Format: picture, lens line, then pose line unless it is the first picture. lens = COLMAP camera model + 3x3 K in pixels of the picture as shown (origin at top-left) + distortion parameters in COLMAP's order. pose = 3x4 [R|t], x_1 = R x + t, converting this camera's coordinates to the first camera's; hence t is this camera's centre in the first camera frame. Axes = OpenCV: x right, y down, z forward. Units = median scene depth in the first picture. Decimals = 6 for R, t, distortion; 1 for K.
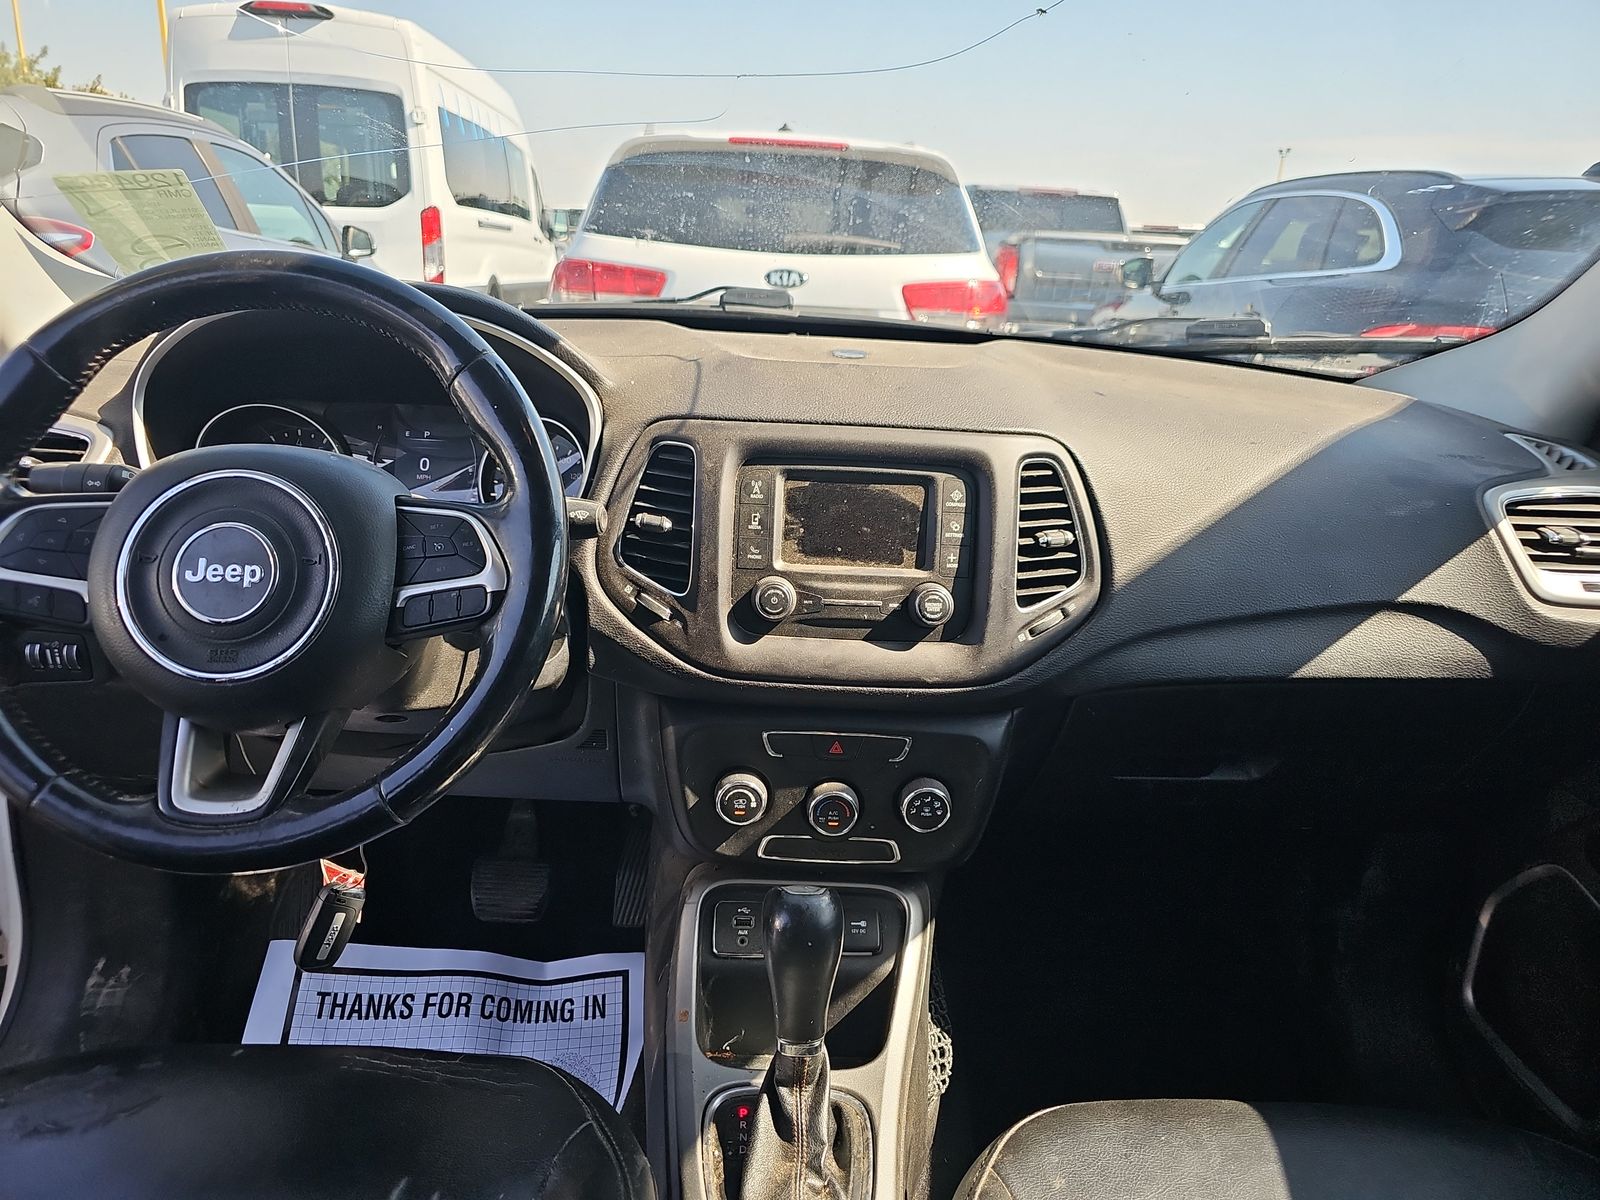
lens RADIAL K [[1086.7, 0, 795.8], [0, 1086.7, 592.1], [0, 0, 1]] dist [0.021415, -0.015880]
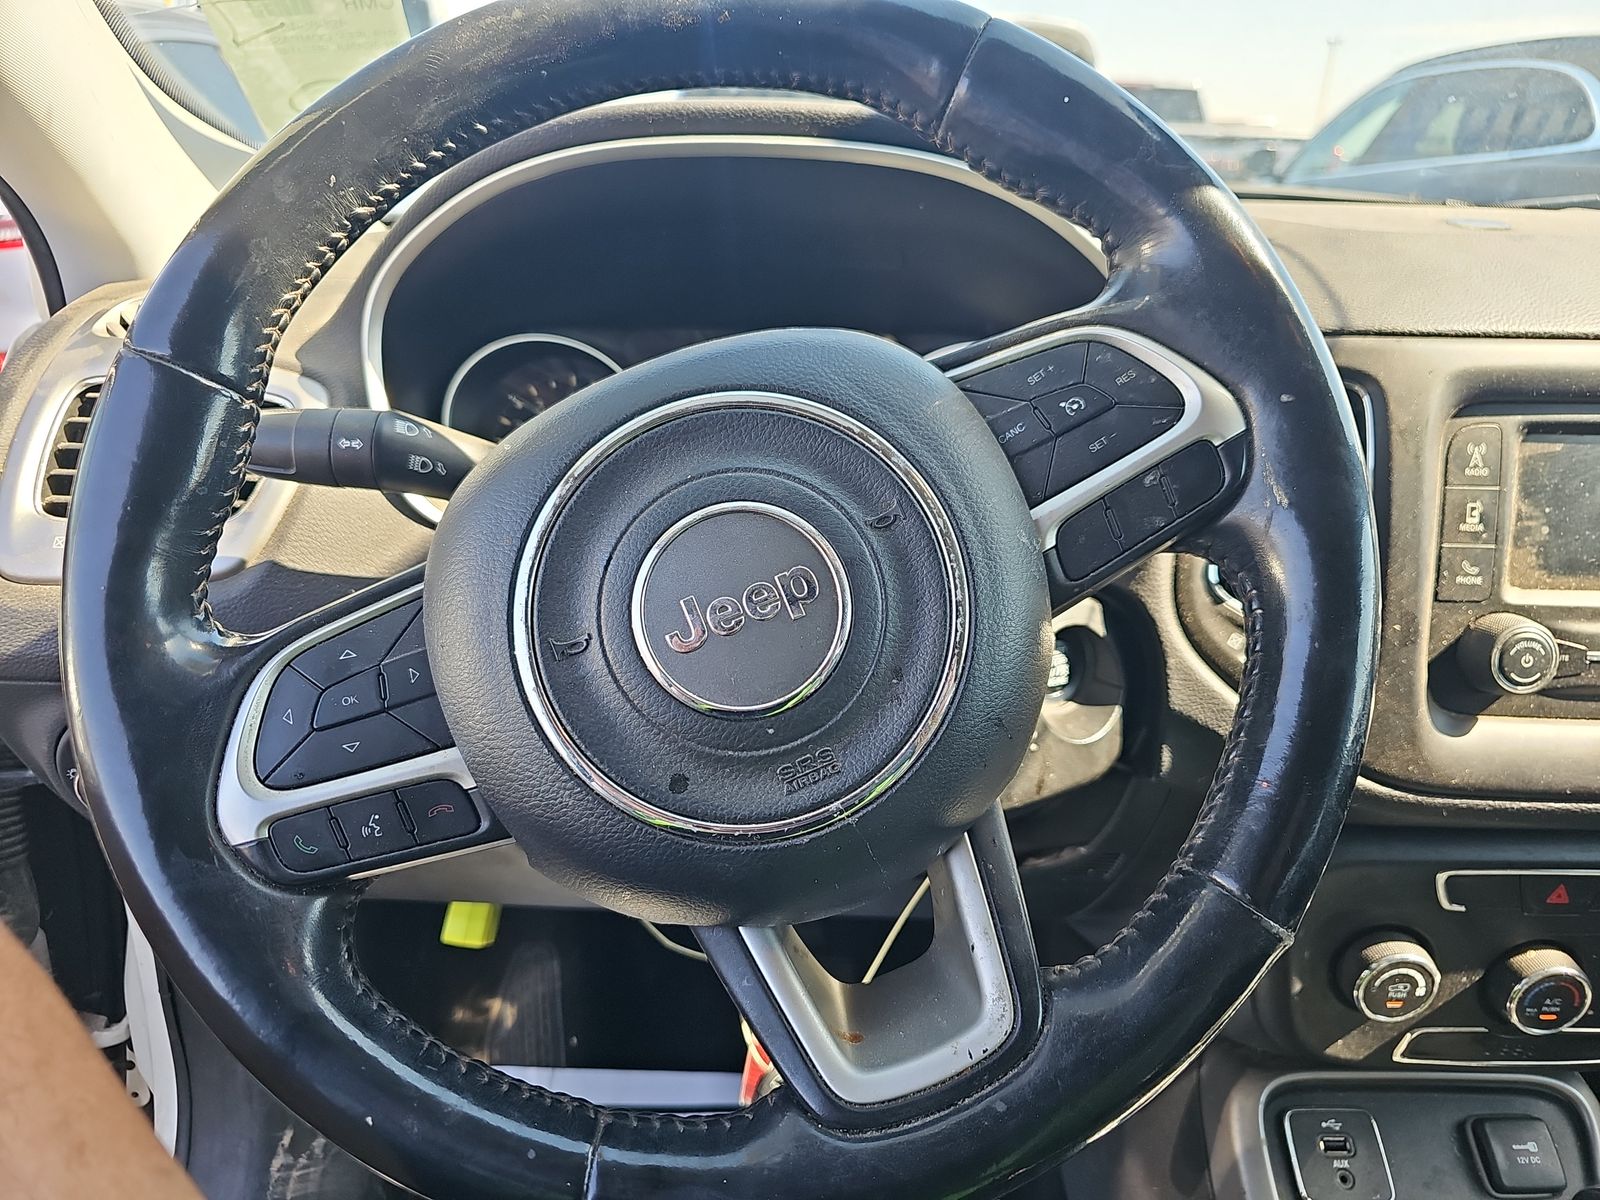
lens RADIAL K [[1086.7, 0, 800.3], [0, 1086.7, 608.1], [0, 0, 1]] dist [0.021415, -0.015880]
pose [[0.999531, -0.024742, -0.018055, -0.369663], [0.026078, 0.996616, 0.077946, -0.070544], [0.016065, -0.078381, 0.996794, 0.423927]]
